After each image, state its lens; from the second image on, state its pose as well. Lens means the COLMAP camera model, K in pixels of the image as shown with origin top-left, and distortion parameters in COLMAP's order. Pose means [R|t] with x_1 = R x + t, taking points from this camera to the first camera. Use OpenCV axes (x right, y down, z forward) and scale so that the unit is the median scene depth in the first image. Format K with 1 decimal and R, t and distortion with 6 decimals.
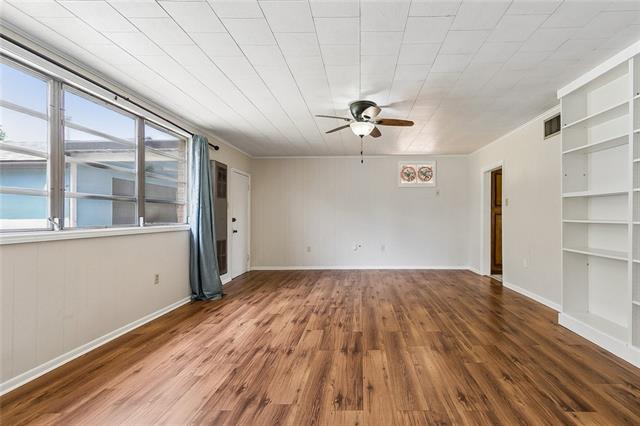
lens RADIAL K [[288.3, 0, 321.6], [0, 288.3, 211.7], [0, 0, 1]] dist [0.000153, 0.000135]
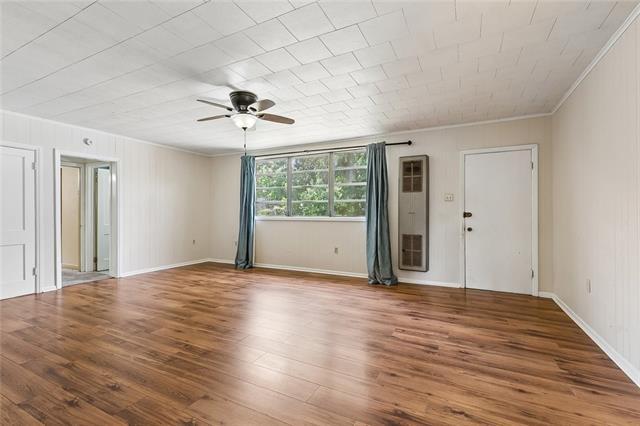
lens RADIAL K [[288.3, 0, 321.6], [0, 288.3, 211.7], [0, 0, 1]] dist [0.000153, 0.000135]
pose [[-0.330709, 0.003123, -0.943727, 1.109967], [0.016713, 0.999857, -0.002548, 0.054139], [0.943585, -0.016615, -0.330714, 1.855035]]
